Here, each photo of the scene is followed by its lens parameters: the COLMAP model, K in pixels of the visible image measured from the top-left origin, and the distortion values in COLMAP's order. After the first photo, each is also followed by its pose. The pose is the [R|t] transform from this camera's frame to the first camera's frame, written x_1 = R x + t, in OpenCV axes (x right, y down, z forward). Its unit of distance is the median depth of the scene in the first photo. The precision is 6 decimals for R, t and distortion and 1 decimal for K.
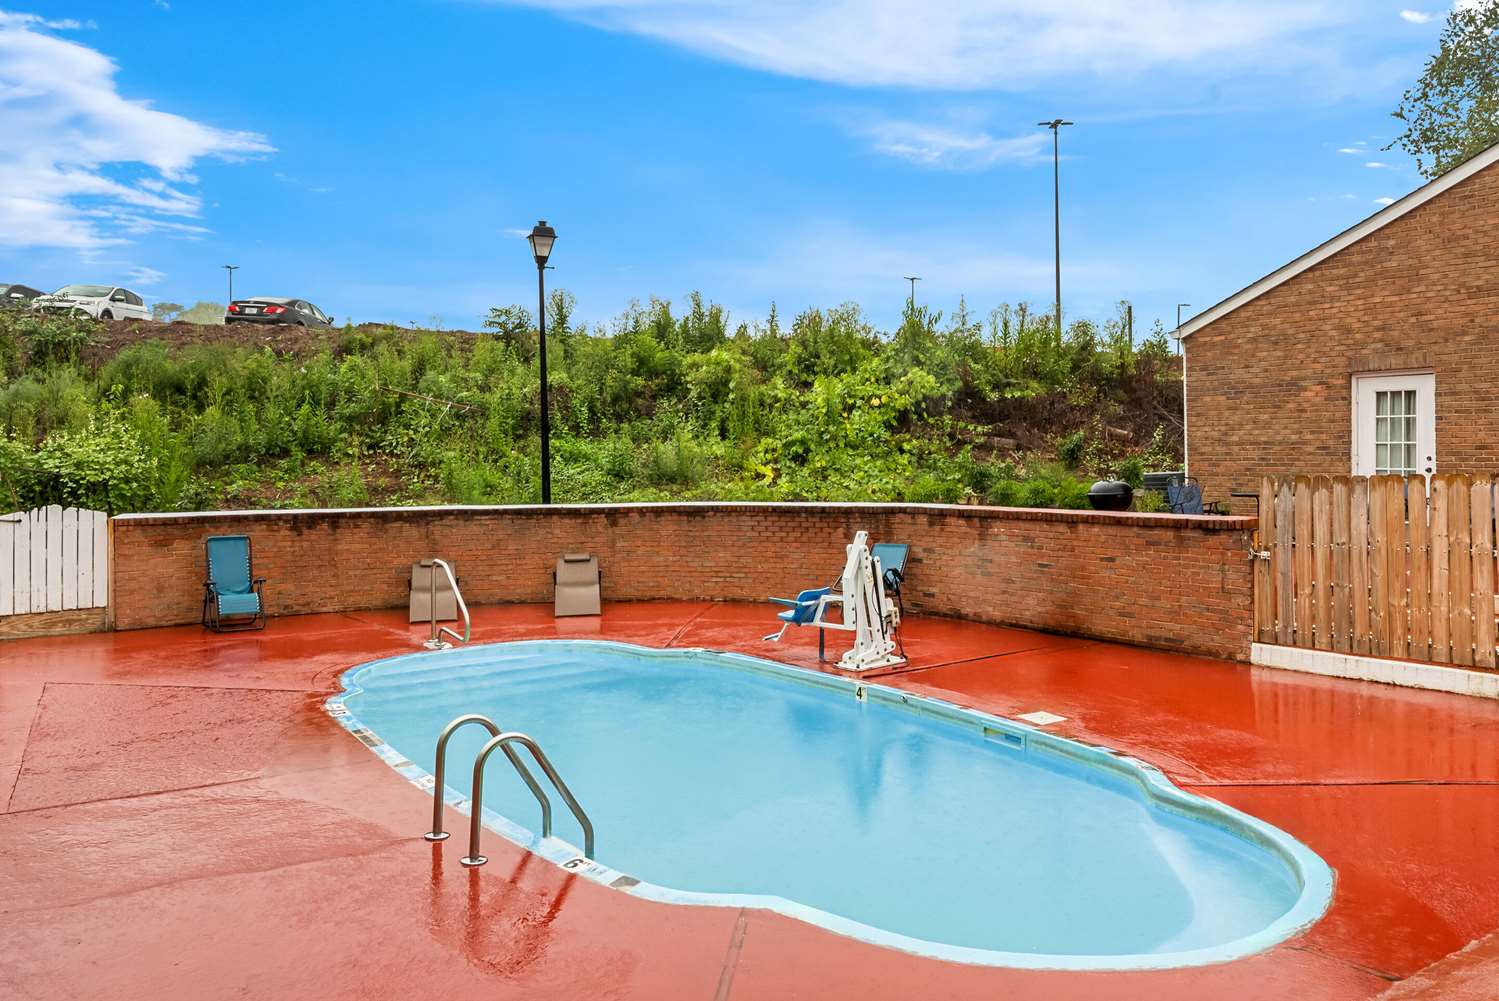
lens RADIAL K [[1182.4, 0, 748.5], [0, 1182.4, 489.8], [0, 0, 1]] dist [-0.002470, 0.000353]
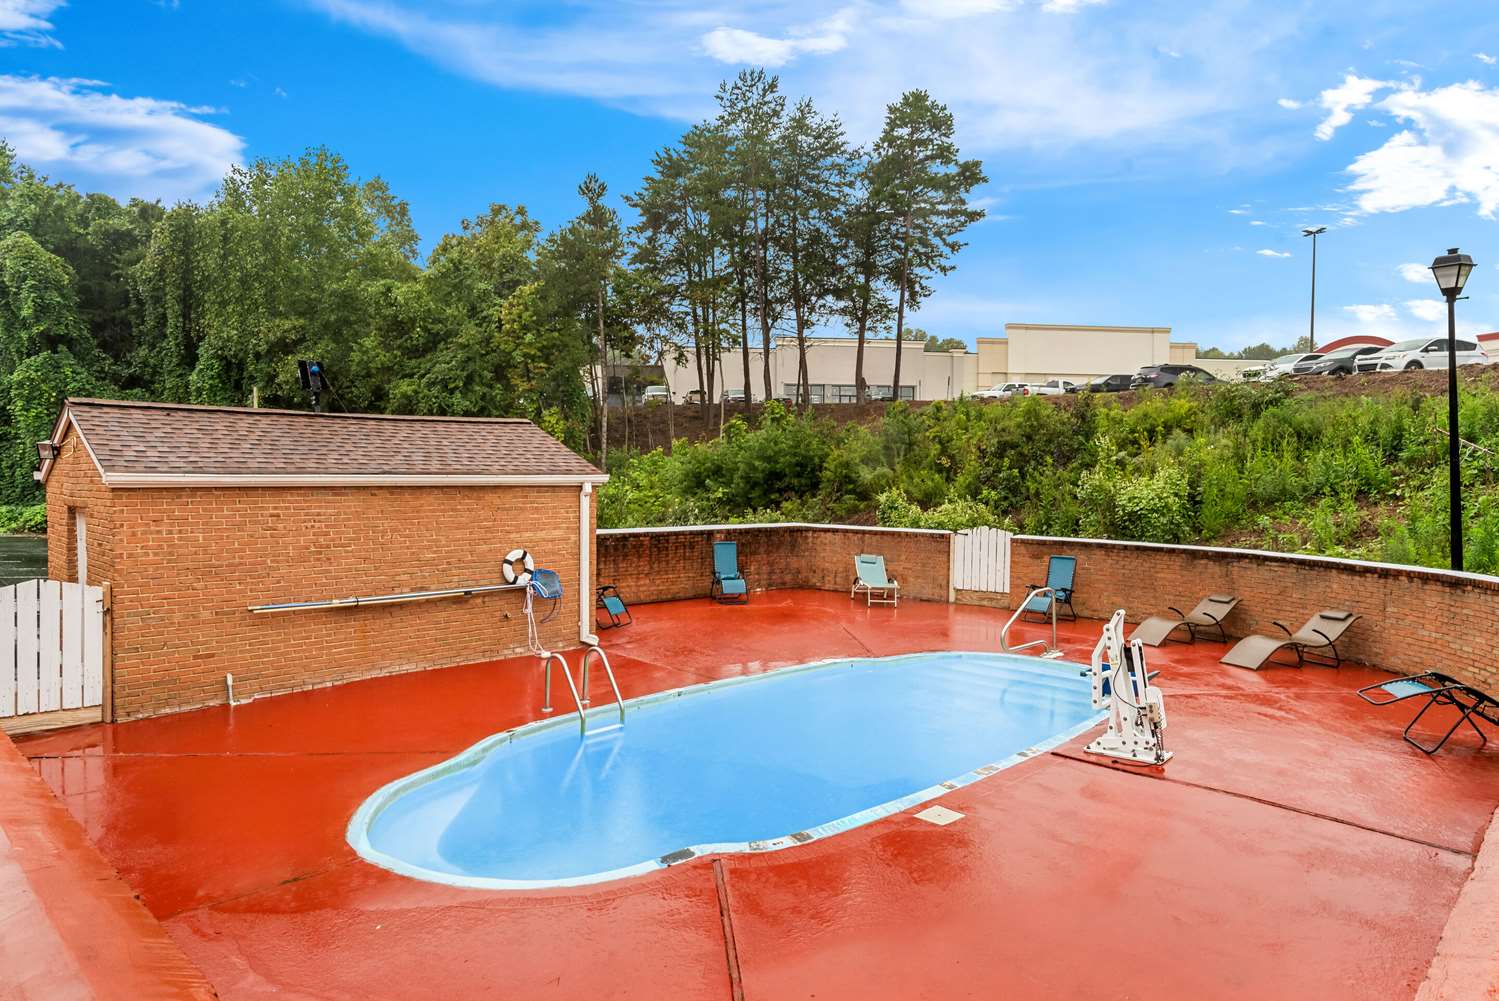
lens RADIAL K [[946.7, 0, 750.5], [0, 946.7, 498.4], [0, 0, 1]] dist [0.002693, -0.000416]
pose [[0.122607, 0.034642, -0.991851, 0.555823], [-0.030490, 0.999050, 0.031125, -0.046972], [0.991987, 0.026425, 0.123546, 0.428795]]
